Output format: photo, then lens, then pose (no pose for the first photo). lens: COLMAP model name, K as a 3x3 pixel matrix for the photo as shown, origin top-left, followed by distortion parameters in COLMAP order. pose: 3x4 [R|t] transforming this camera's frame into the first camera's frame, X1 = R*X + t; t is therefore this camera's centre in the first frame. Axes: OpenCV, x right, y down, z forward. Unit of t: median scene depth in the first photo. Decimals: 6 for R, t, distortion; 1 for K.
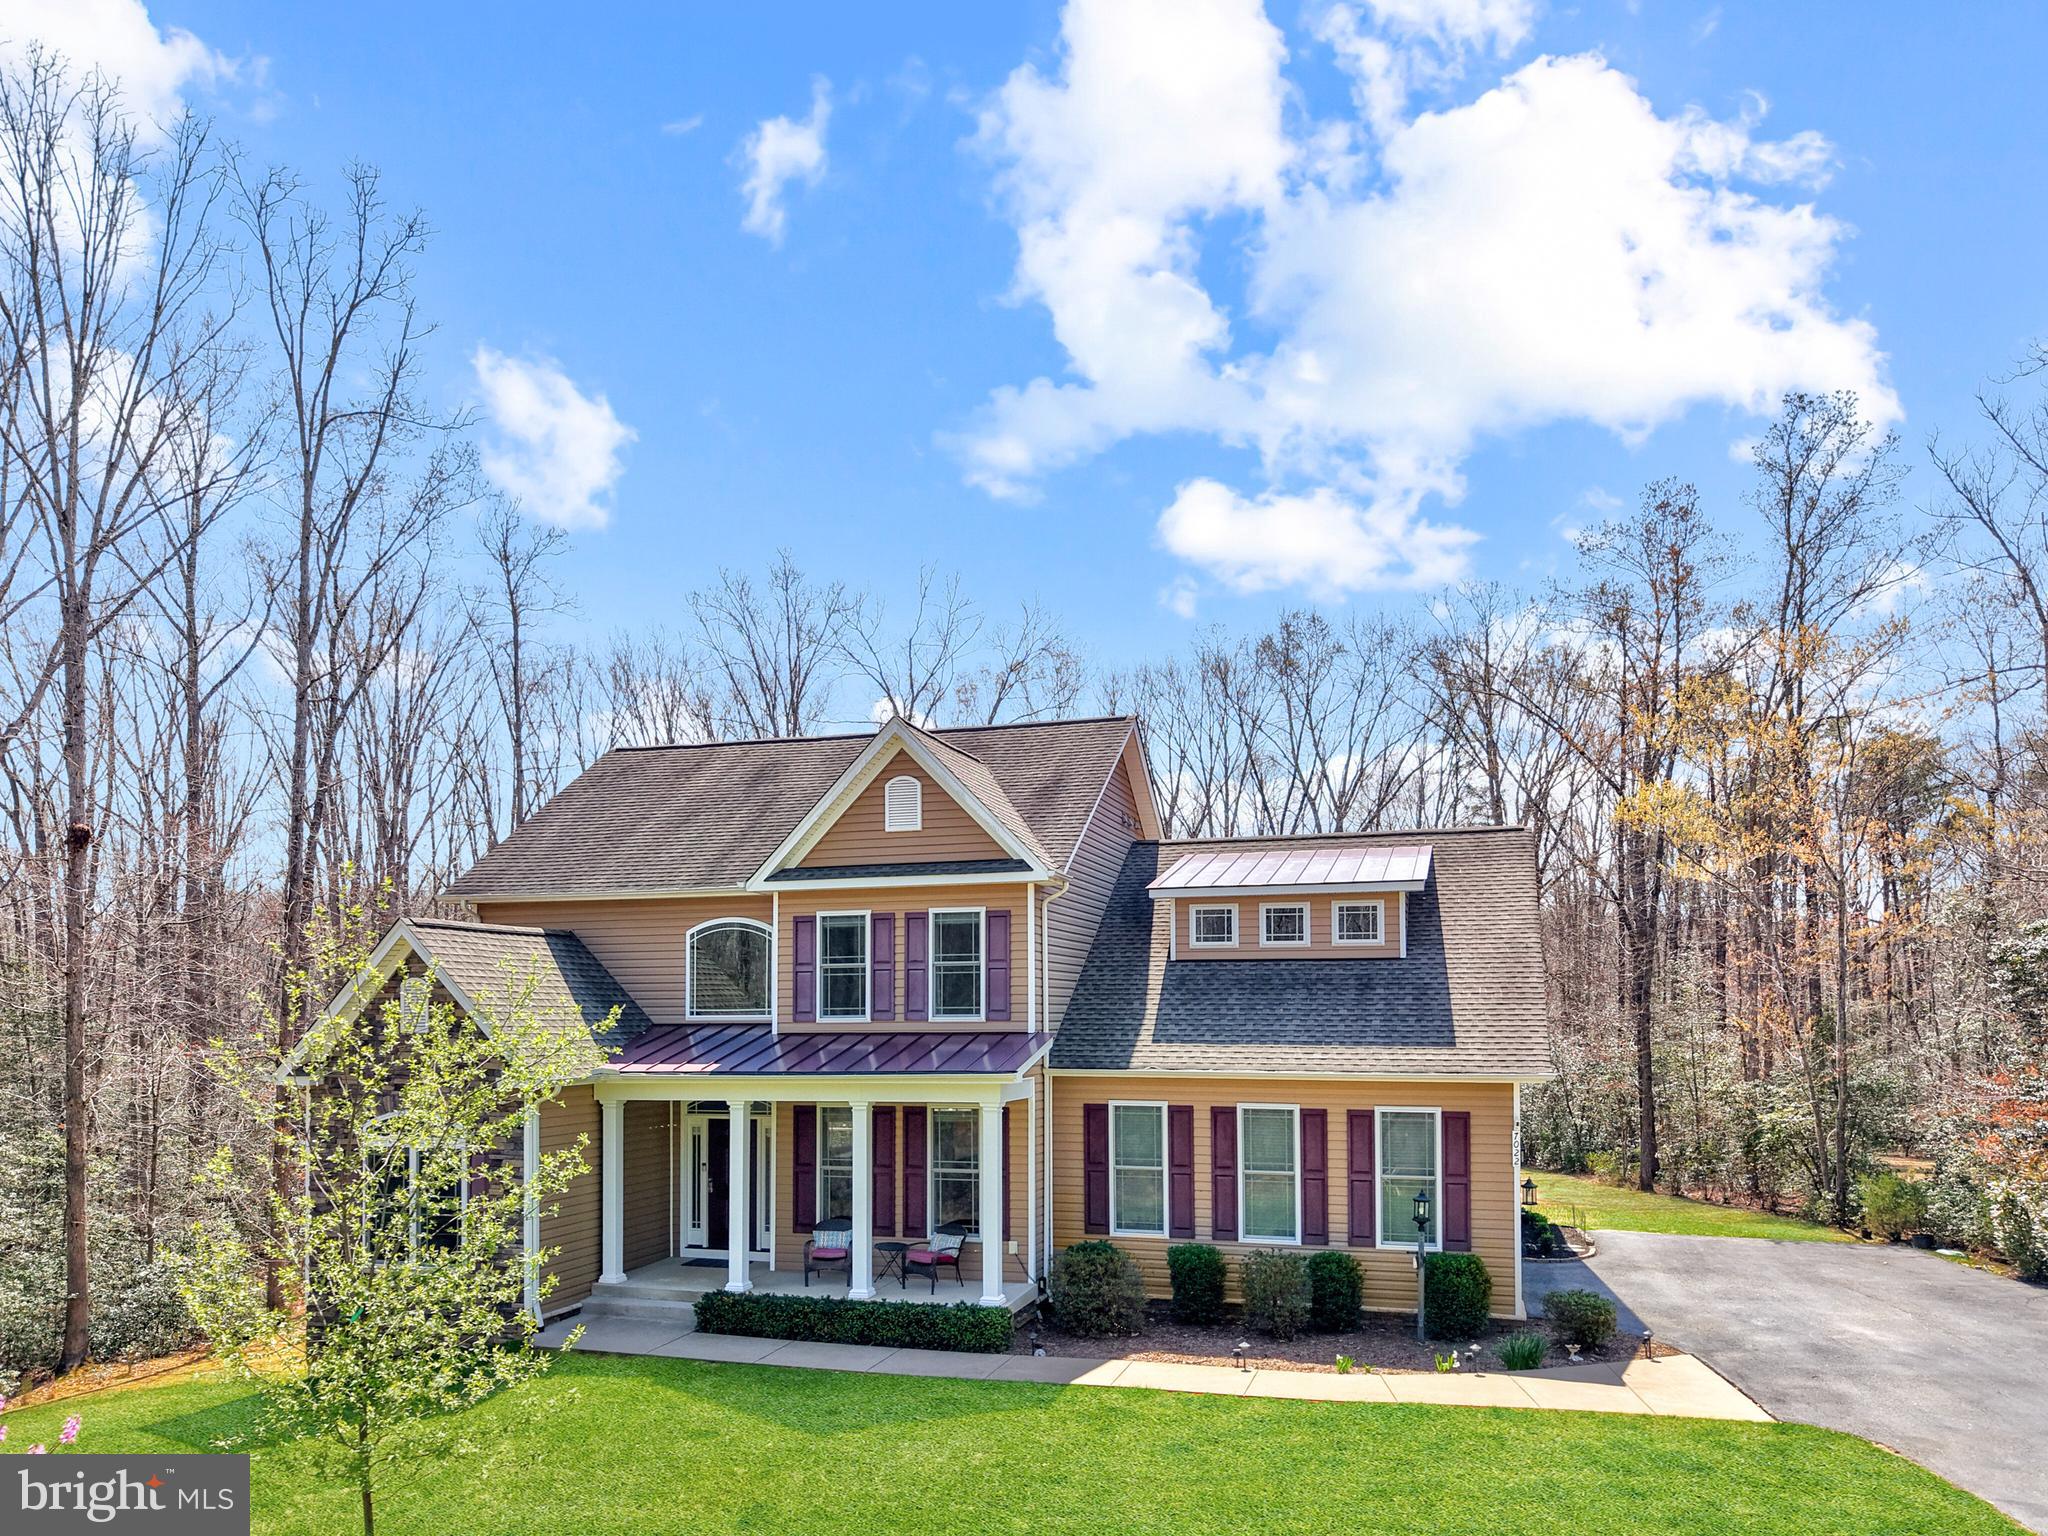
lens RADIAL K [[1428.8, 0, 1029.1], [0, 1428.8, 966.7], [0, 0, 1]] dist [0.000210, -0.001181]
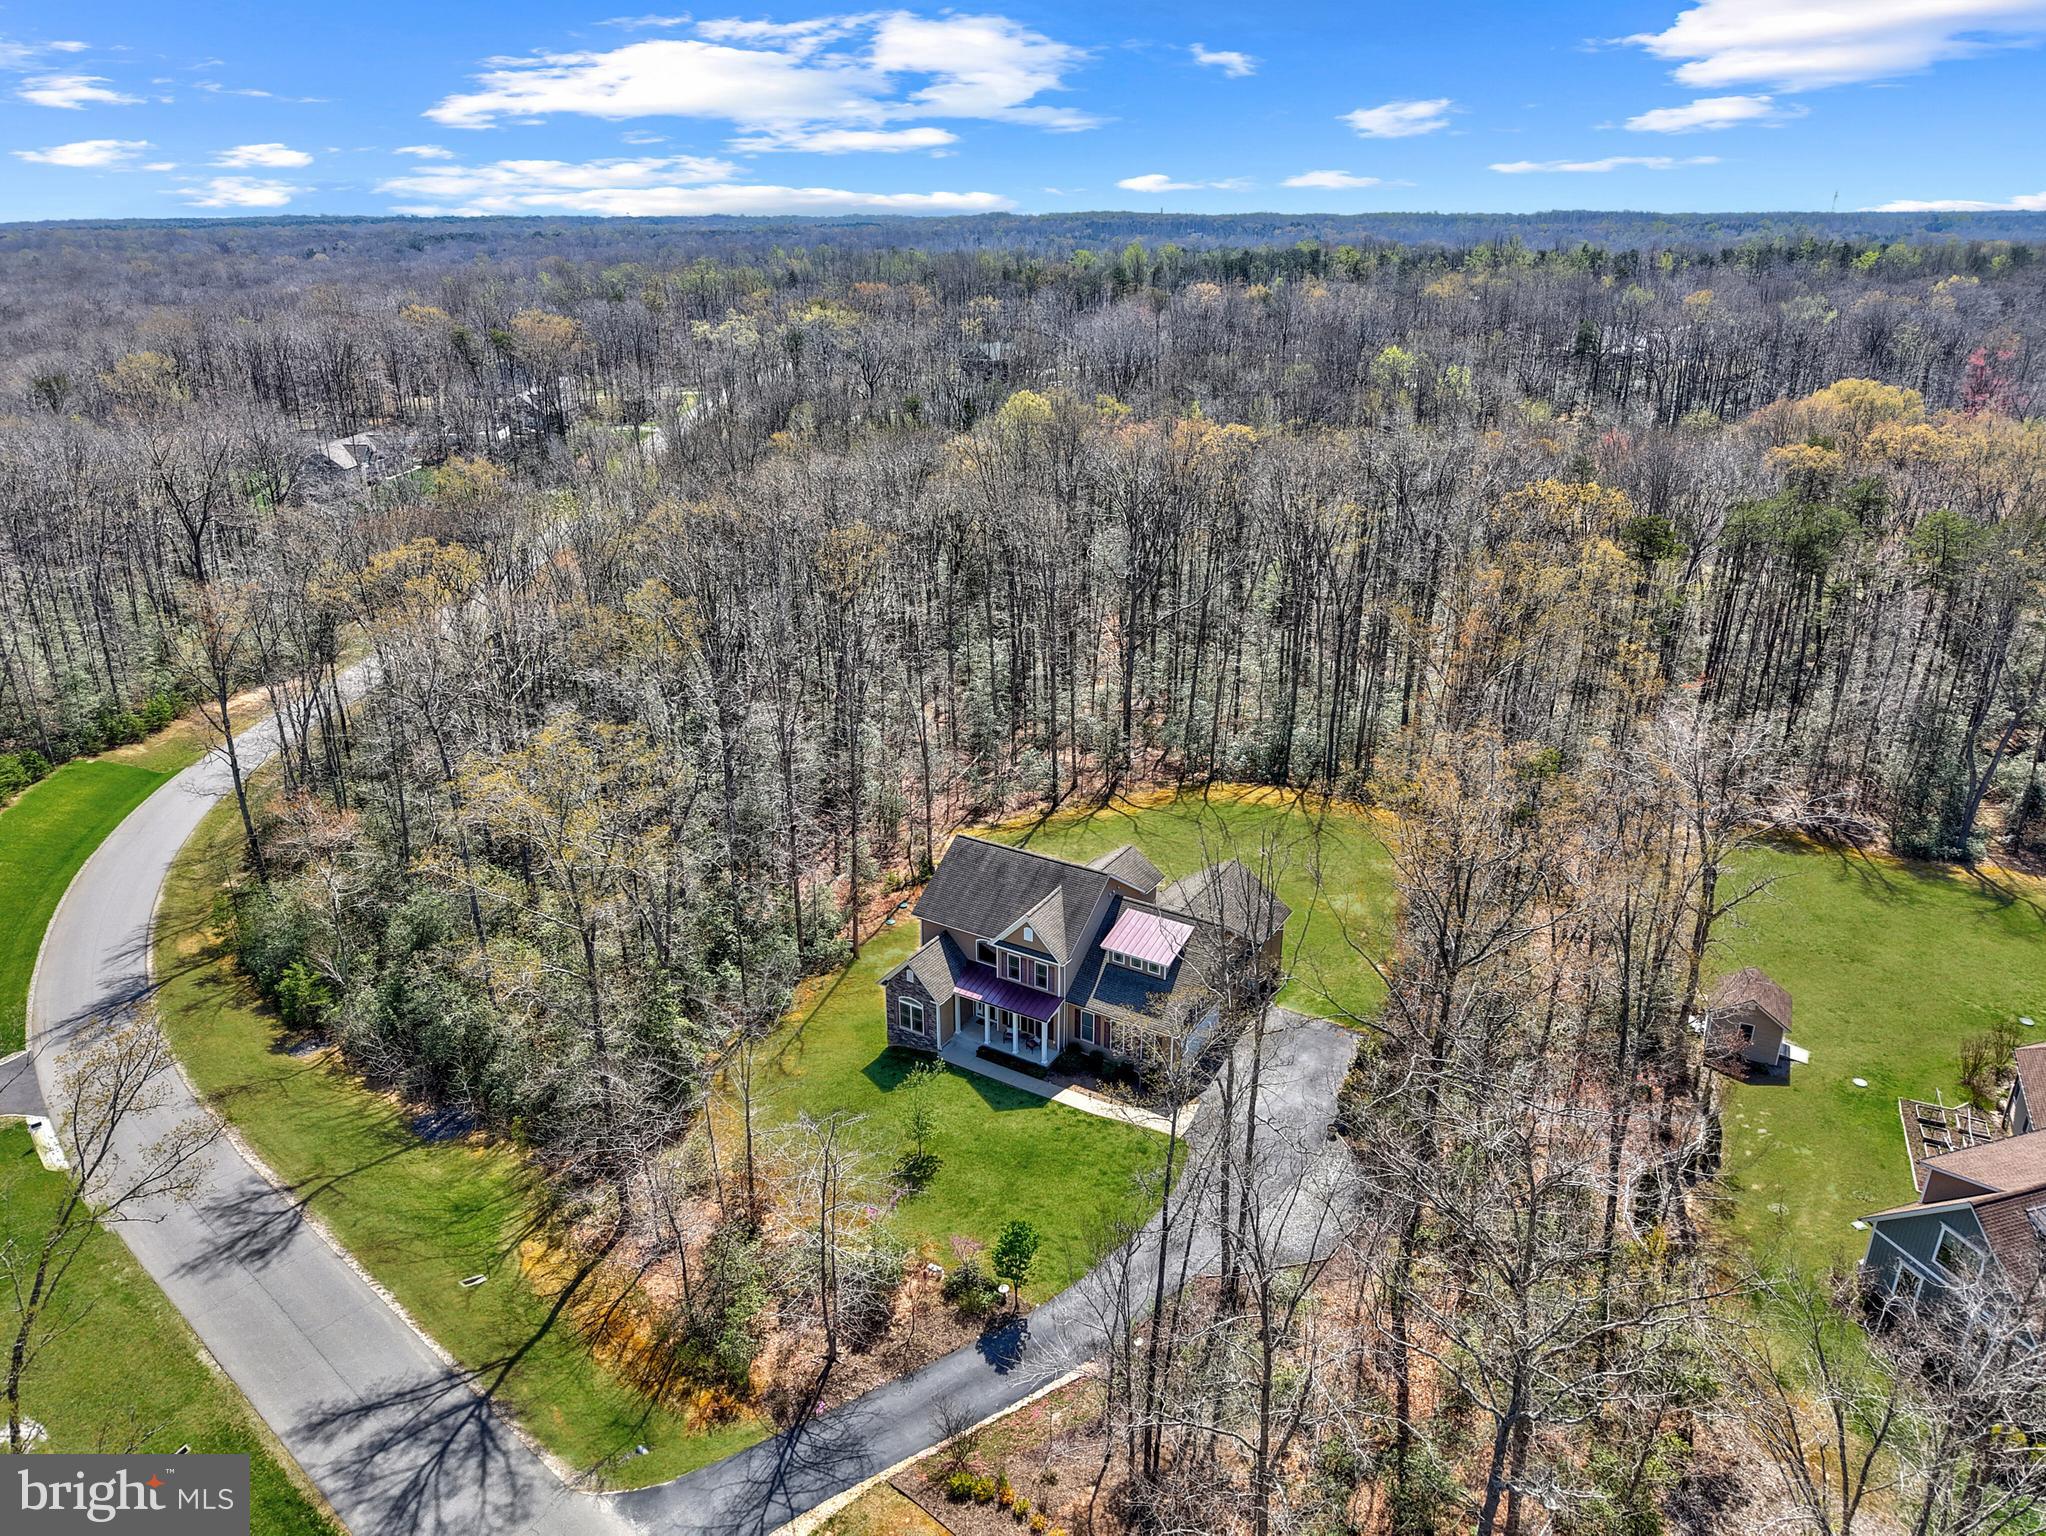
lens RADIAL K [[1432.5, 0, 1020.5], [0, 1432.5, 736.0], [0, 0, 1]] dist [0.021628, 0.003799]
pose [[0.967749, 0.090456, -0.235118, 0.765917], [0.007359, 0.922762, 0.385300, -2.145019], [0.251811, -0.374604, 0.892336, -2.286233]]
